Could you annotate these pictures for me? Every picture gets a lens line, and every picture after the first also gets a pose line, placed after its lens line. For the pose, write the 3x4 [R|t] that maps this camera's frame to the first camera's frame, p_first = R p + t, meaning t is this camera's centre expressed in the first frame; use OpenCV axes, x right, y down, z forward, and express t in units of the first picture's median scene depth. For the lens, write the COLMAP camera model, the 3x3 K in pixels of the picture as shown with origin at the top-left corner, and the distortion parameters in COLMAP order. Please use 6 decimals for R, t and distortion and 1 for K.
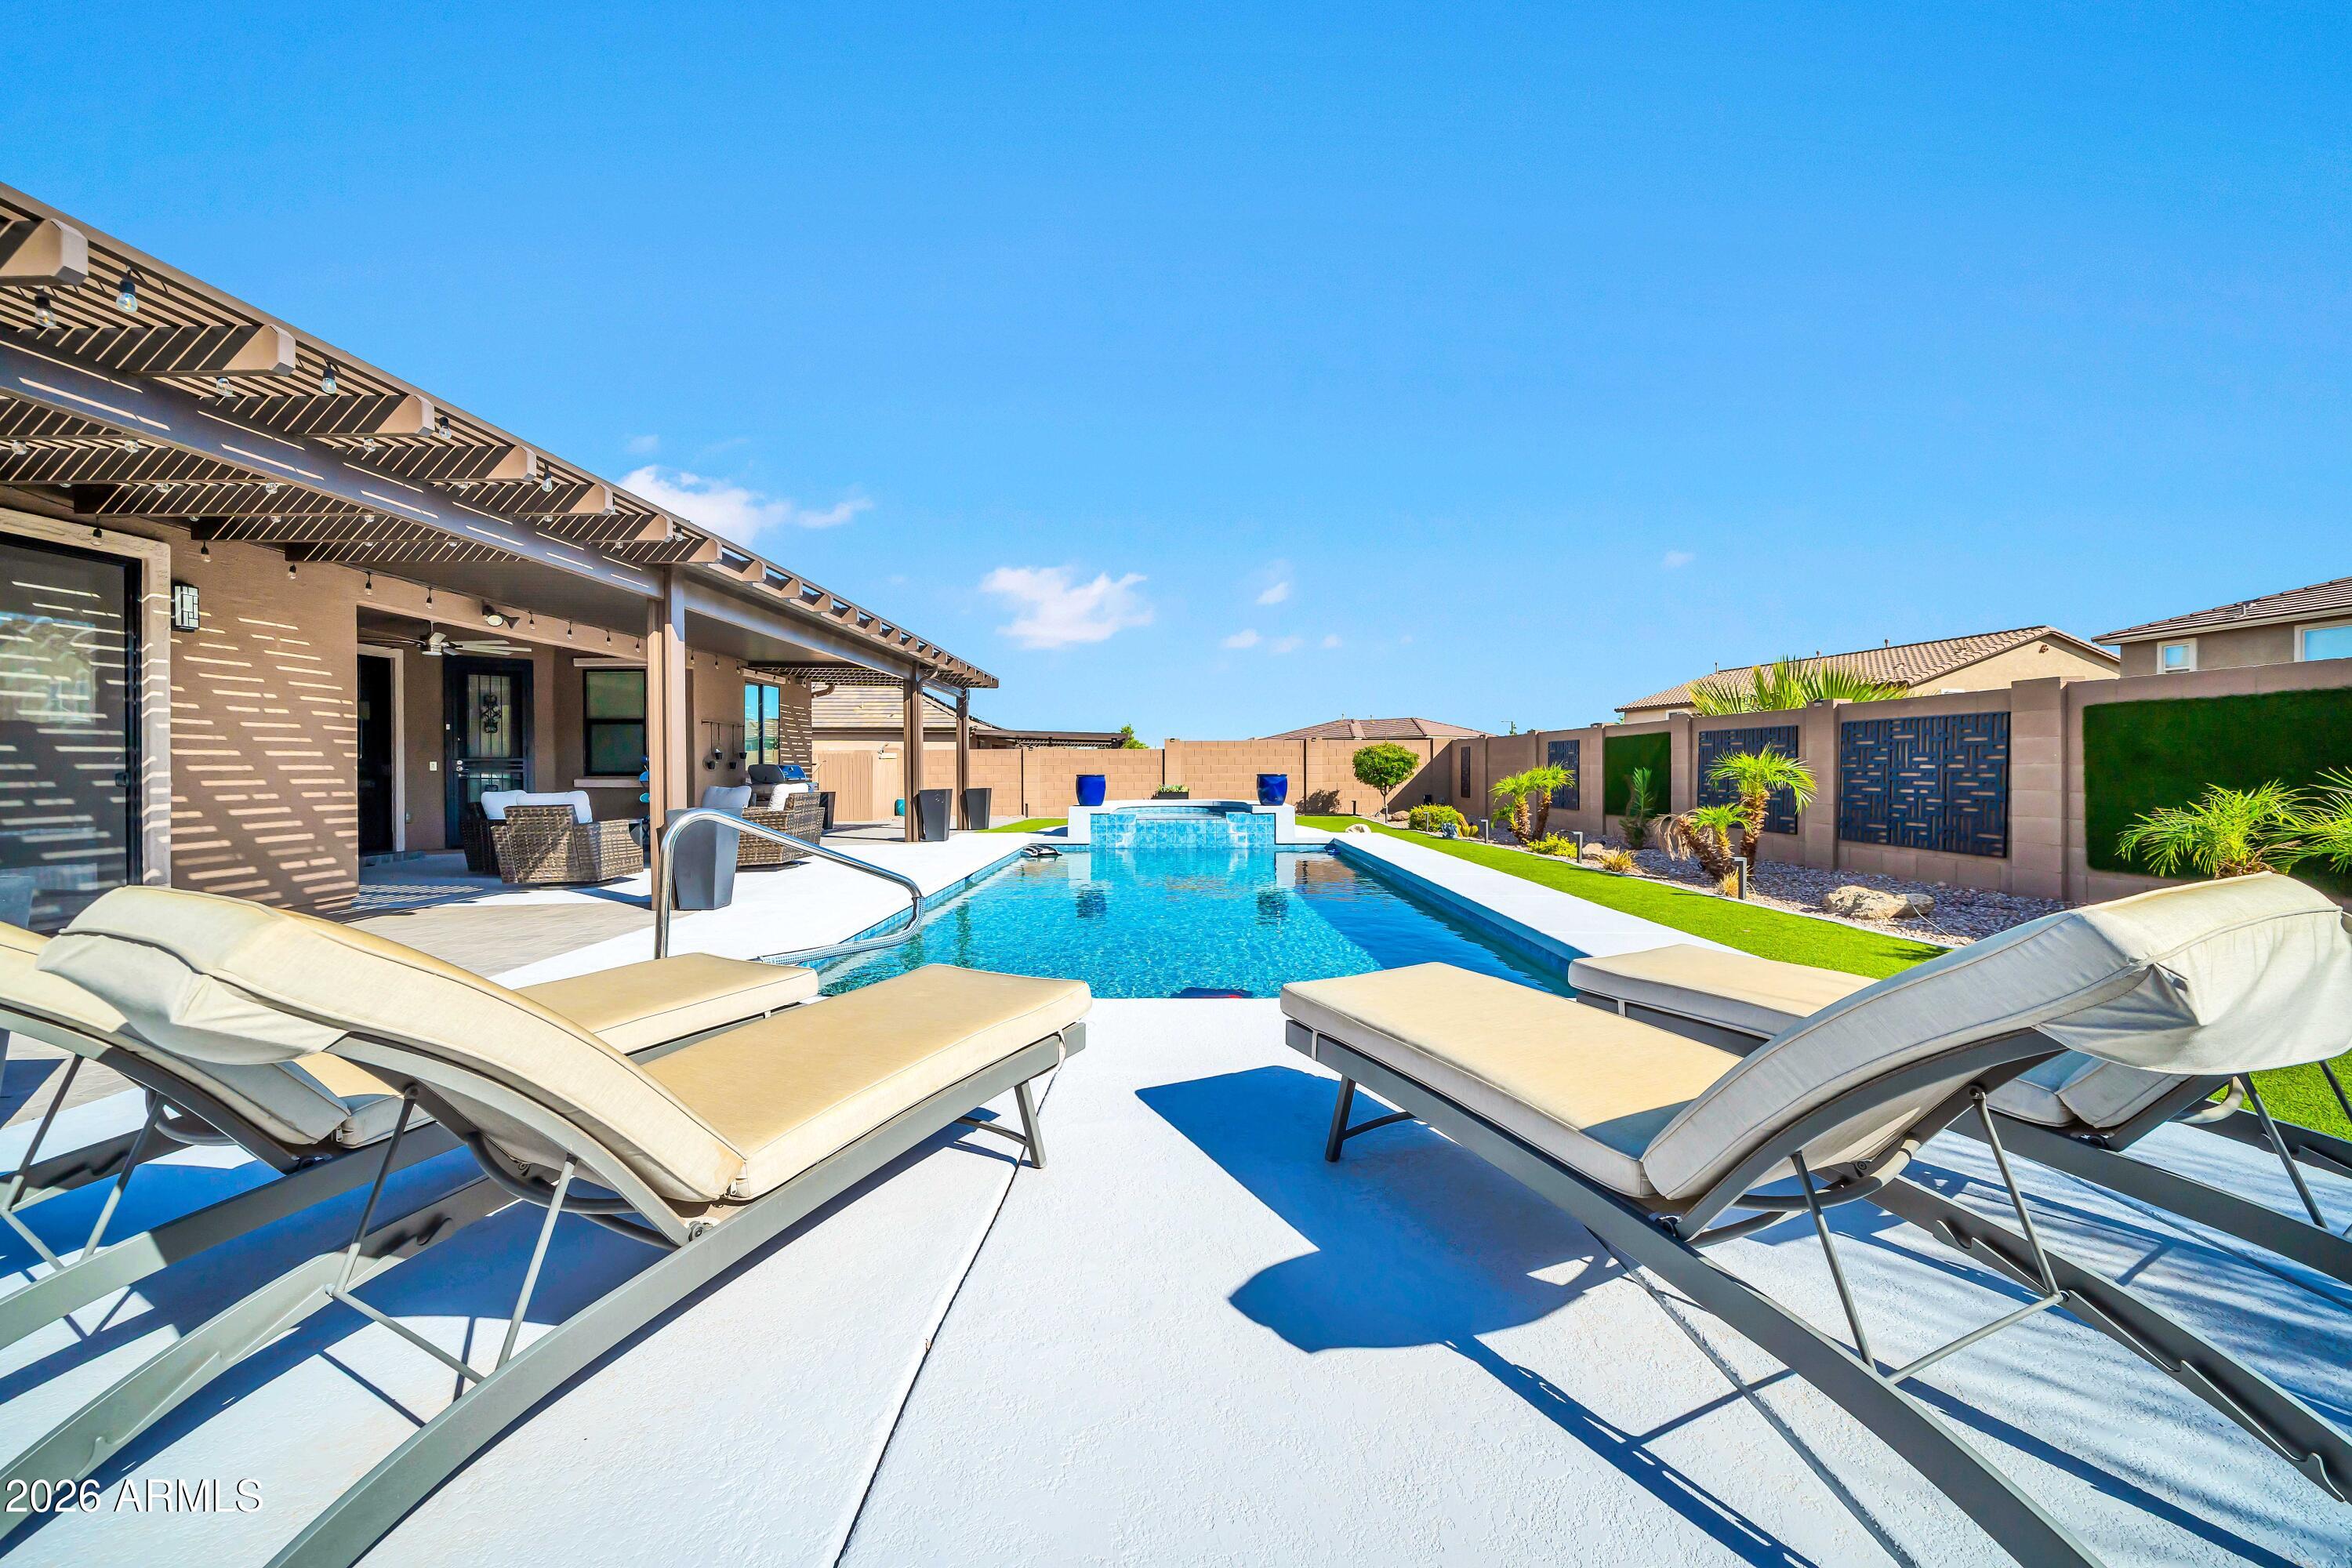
lens RADIAL K [[873.7, 0, 1166.2], [0, 873.7, 771.8], [0, 0, 1]] dist [0.002346, -0.000408]
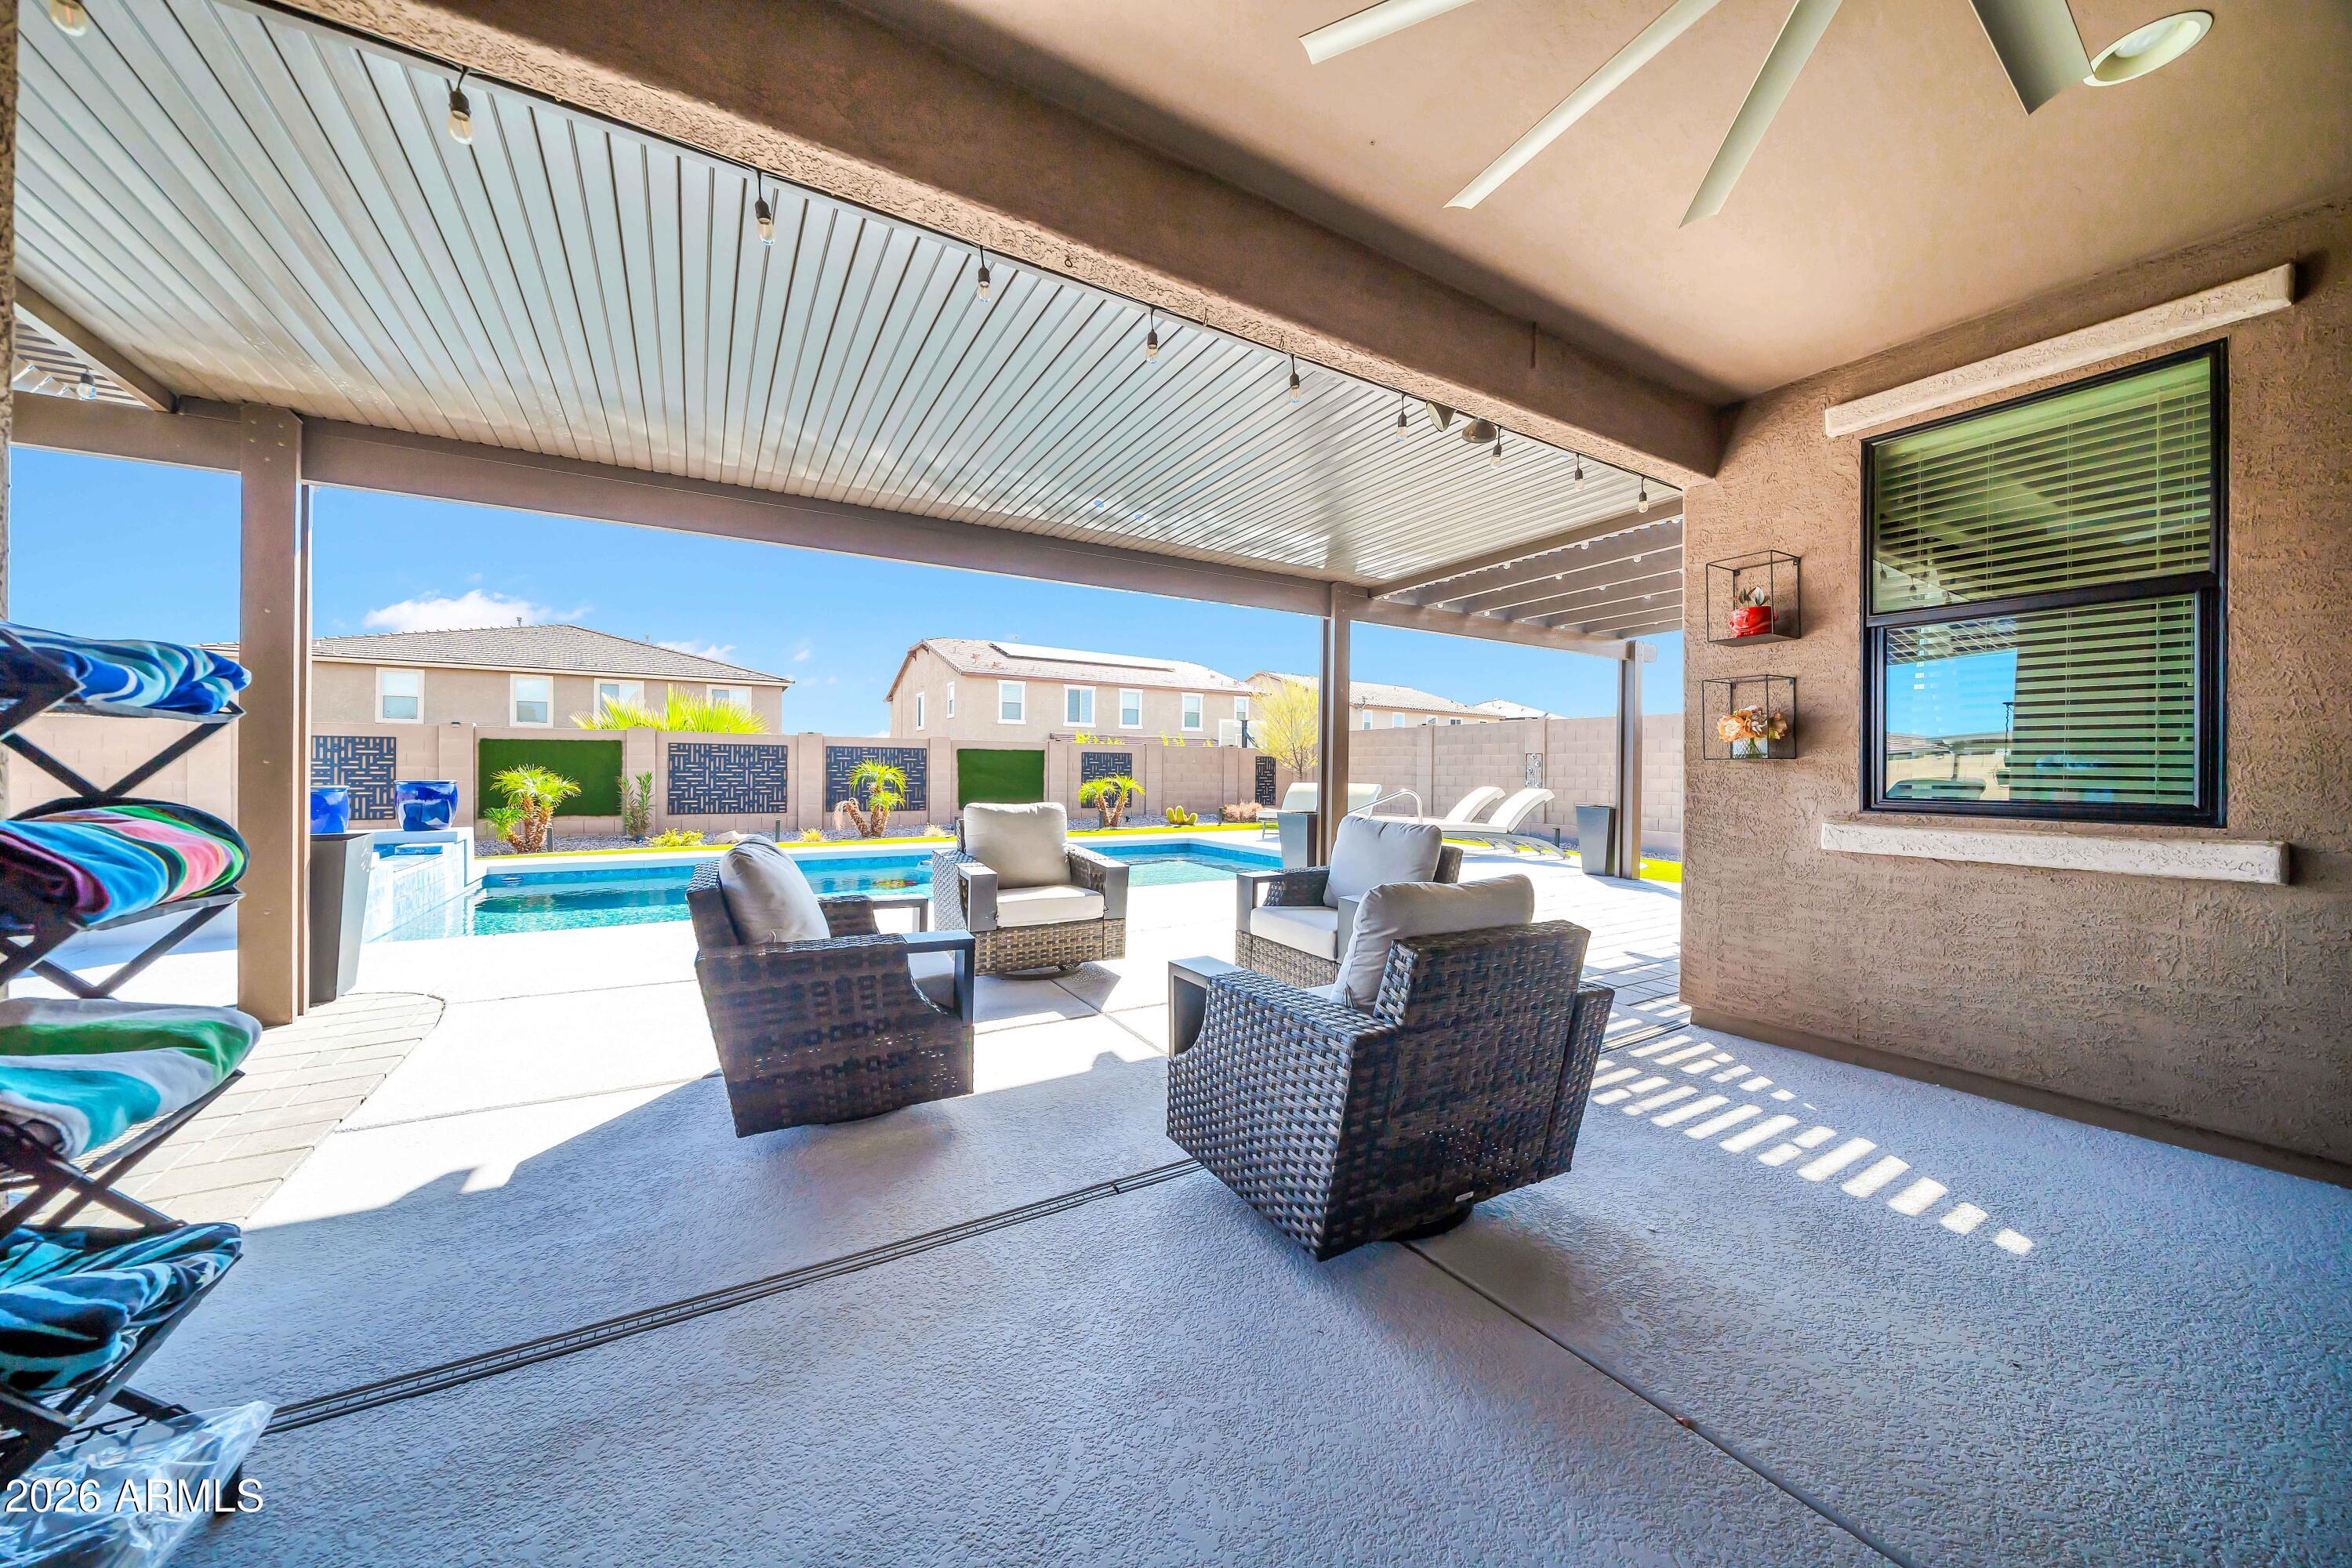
lens RADIAL K [[795.8, 0, 1163.8], [0, 795.8, 773.4], [0, 0, 1]] dist [-0.001839, -0.000092]
pose [[-0.516675, -0.003916, 0.856173, -0.658588], [-0.001026, 0.999992, 0.003955, -0.005218], [-0.856181, 0.001164, -0.516675, 0.857543]]
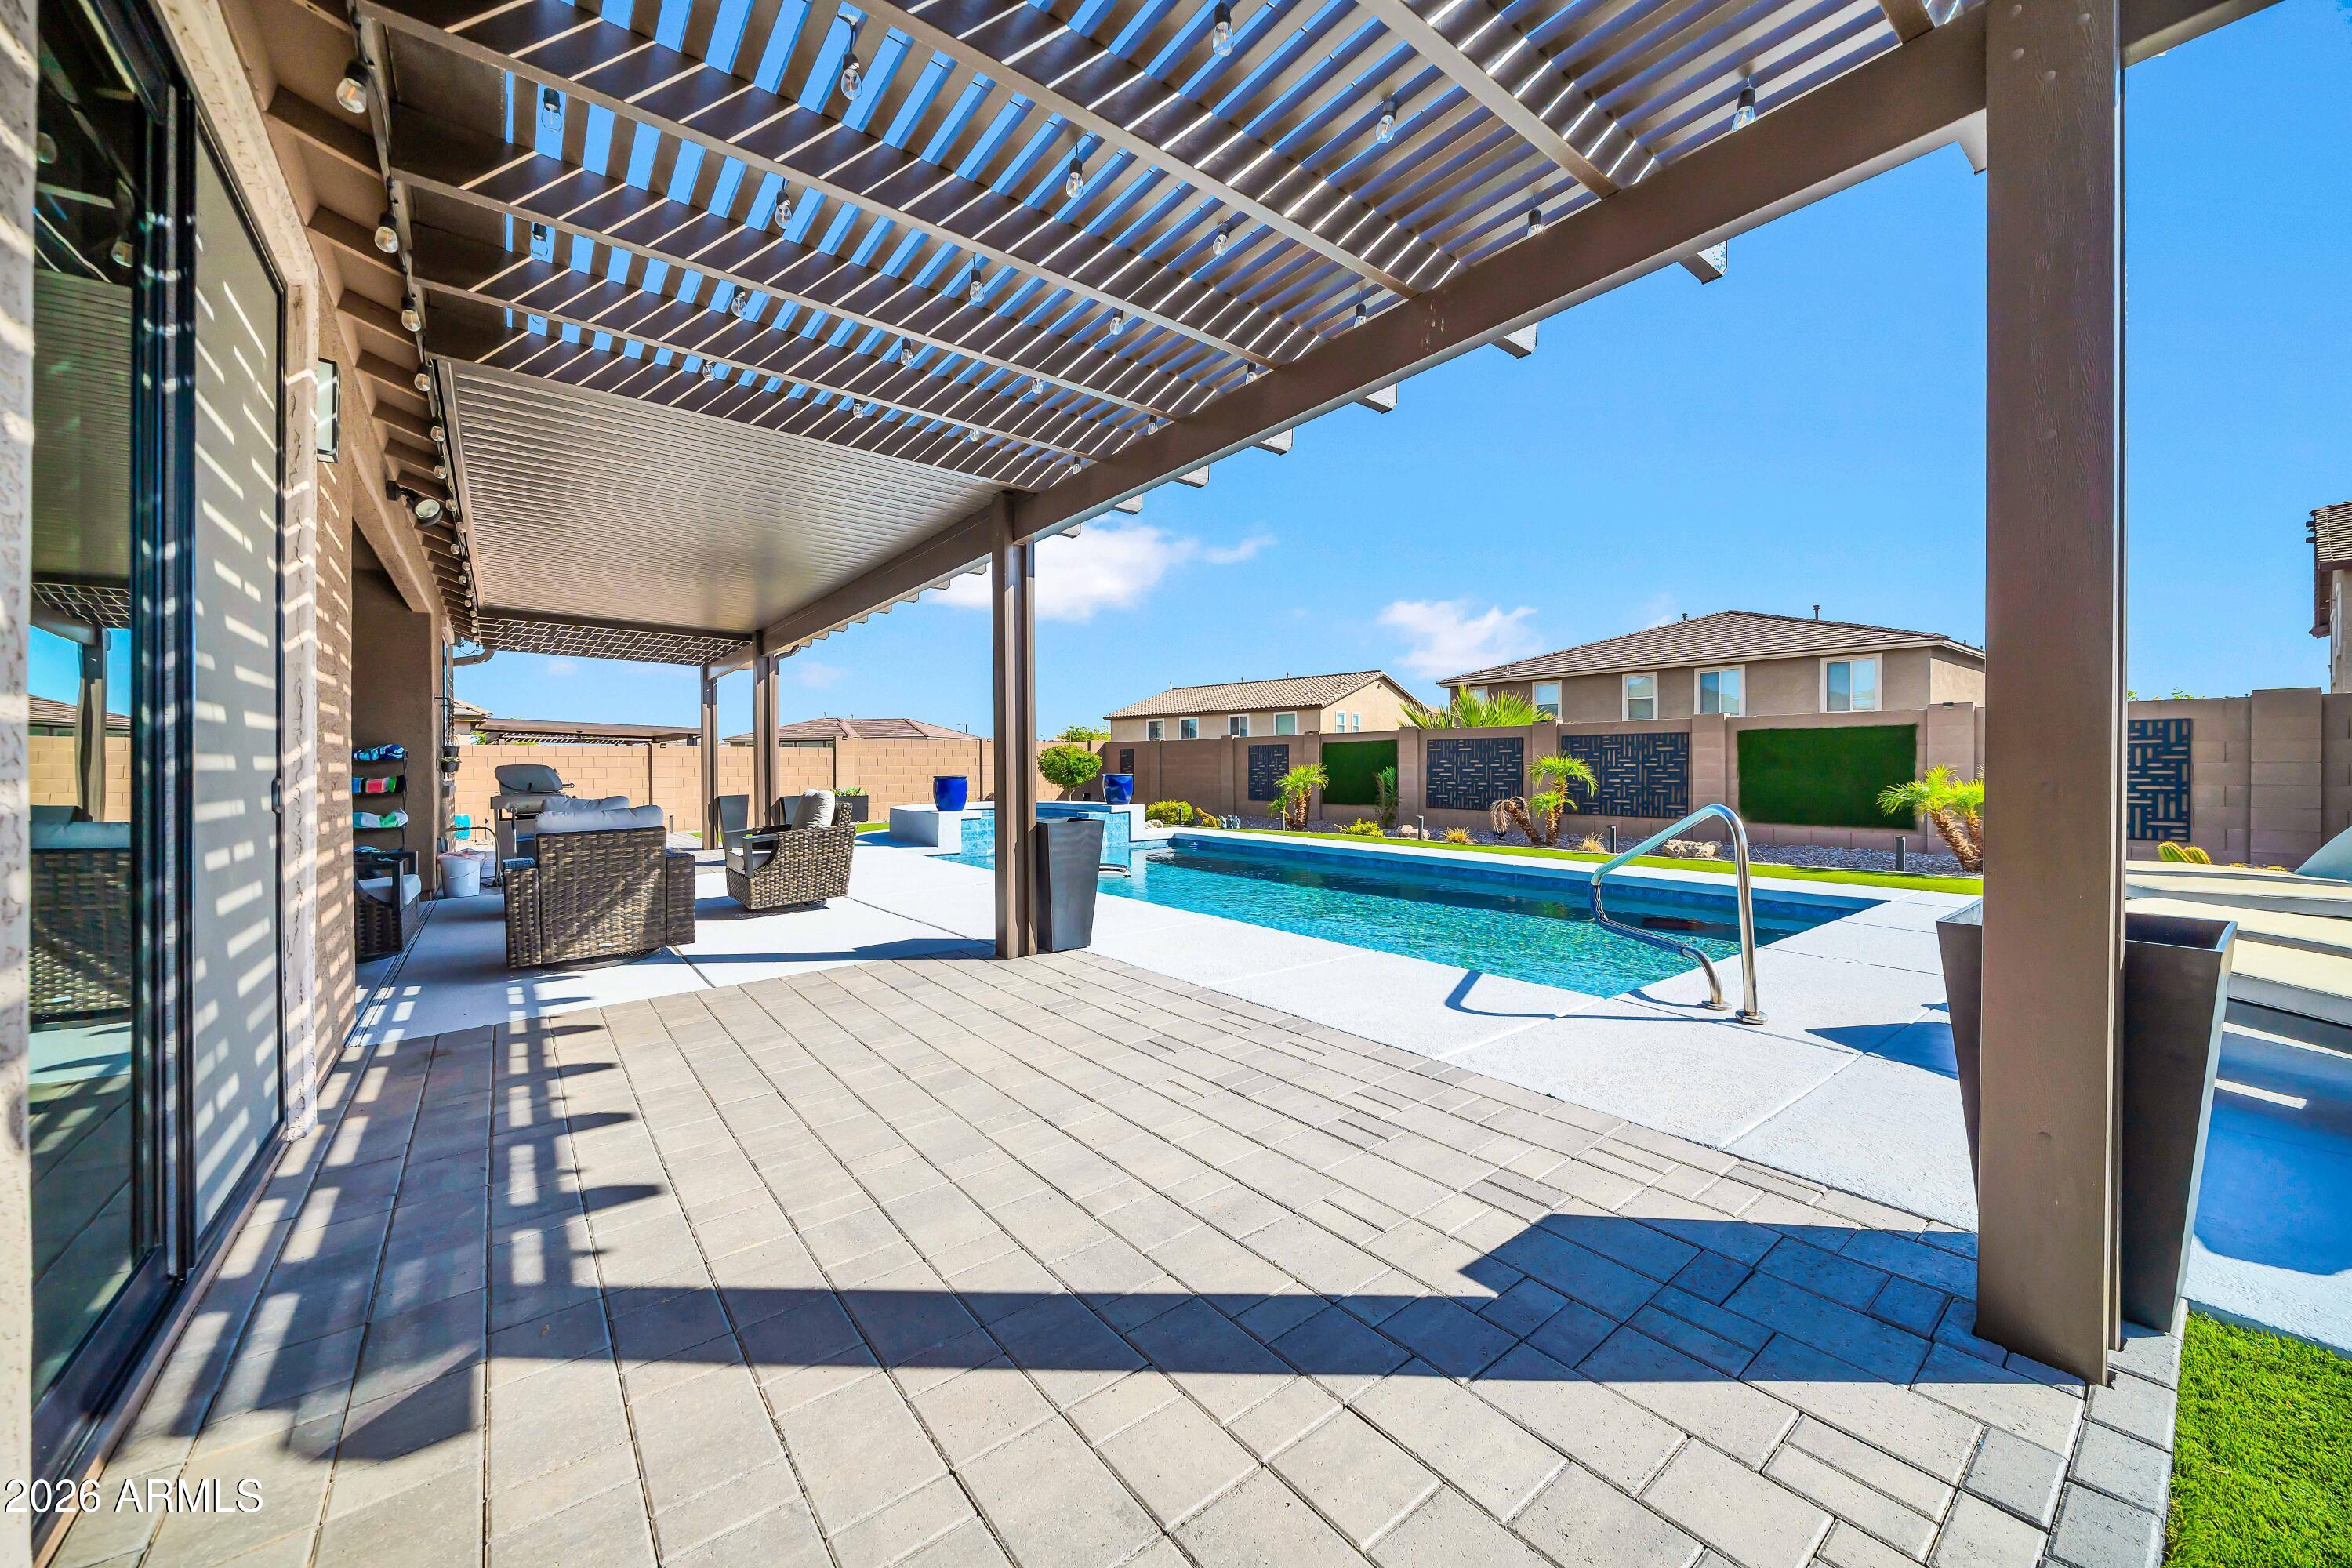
lens RADIAL K [[873.7, 0, 1160.7], [0, 873.7, 771.2], [0, 0, 1]] dist [0.002346, -0.000408]
pose [[0.786498, -0.005494, 0.617568, -0.481631], [0.006673, 0.999978, 0.000398, -0.000690], [-0.617556, 0.003808, 0.786517, 0.167218]]
